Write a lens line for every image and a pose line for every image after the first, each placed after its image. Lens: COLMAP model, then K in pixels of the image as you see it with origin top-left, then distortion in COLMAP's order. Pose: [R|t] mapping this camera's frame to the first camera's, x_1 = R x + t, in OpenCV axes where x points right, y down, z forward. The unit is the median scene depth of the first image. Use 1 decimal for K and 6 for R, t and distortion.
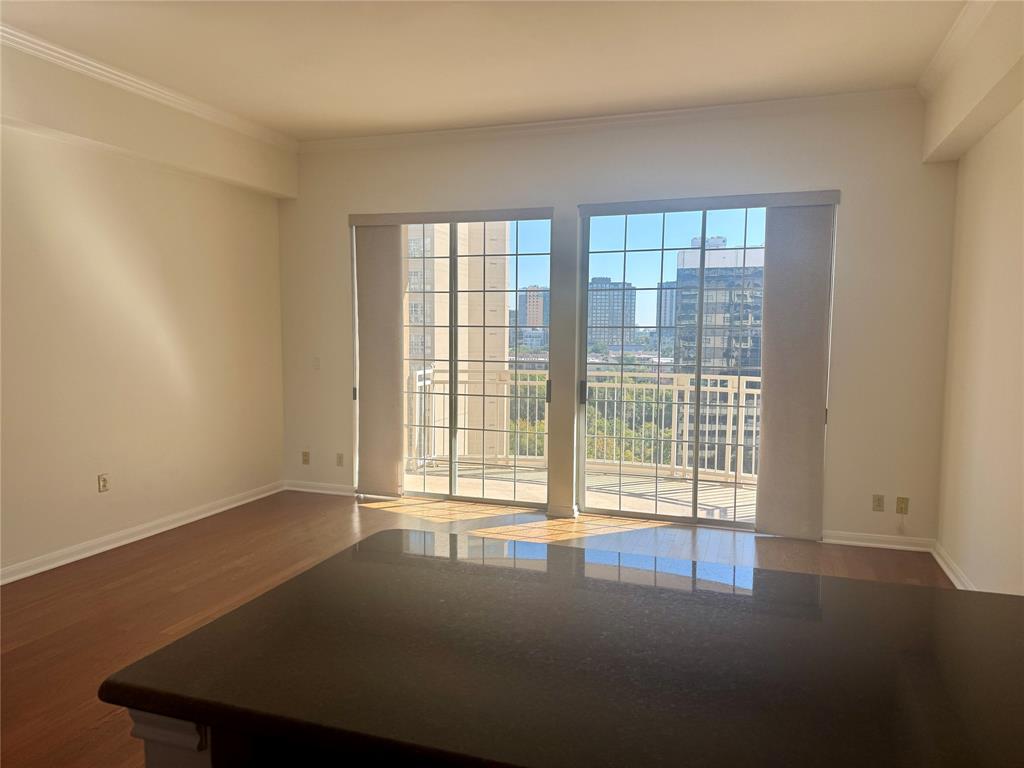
lens RADIAL K [[722.5, 0, 507.4], [0, 722.5, 377.0], [0, 0, 1]] dist [0.010283, -0.009190]
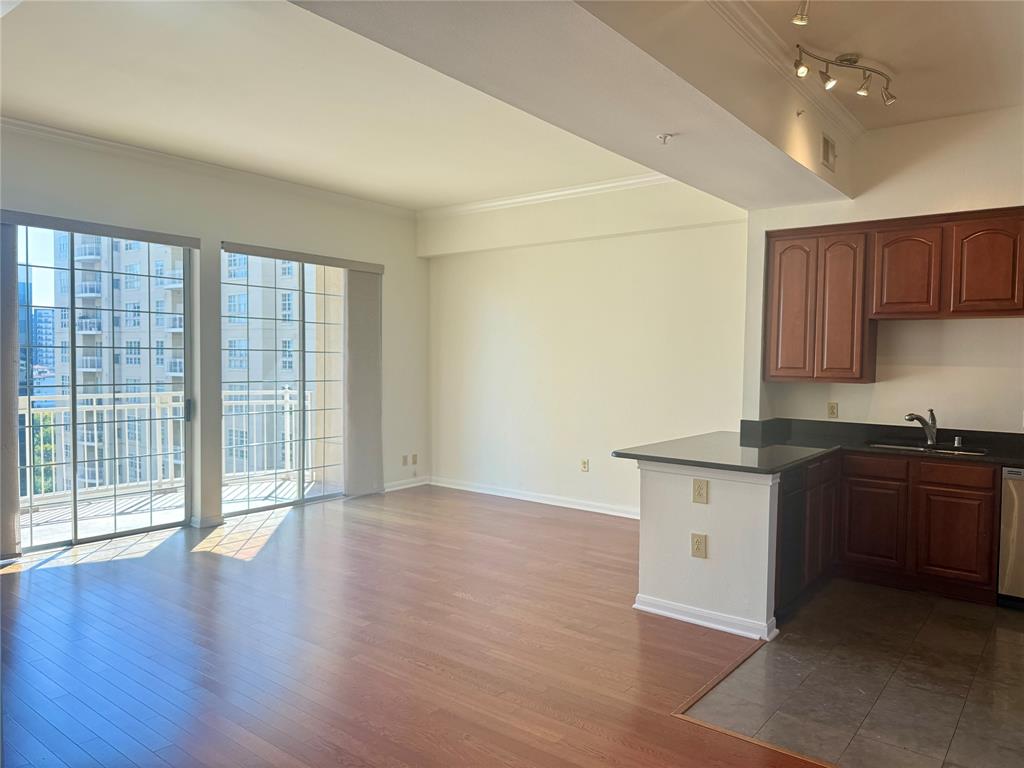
lens RADIAL K [[722.5, 0, 487.6], [0, 722.5, 404.2], [0, 0, 1]] dist [0.010283, -0.009190]
pose [[0.305453, -0.065951, 0.949921, -0.819374], [0.046773, 0.997433, 0.054210, -0.027695], [-0.951058, 0.027872, 0.307754, 0.264489]]
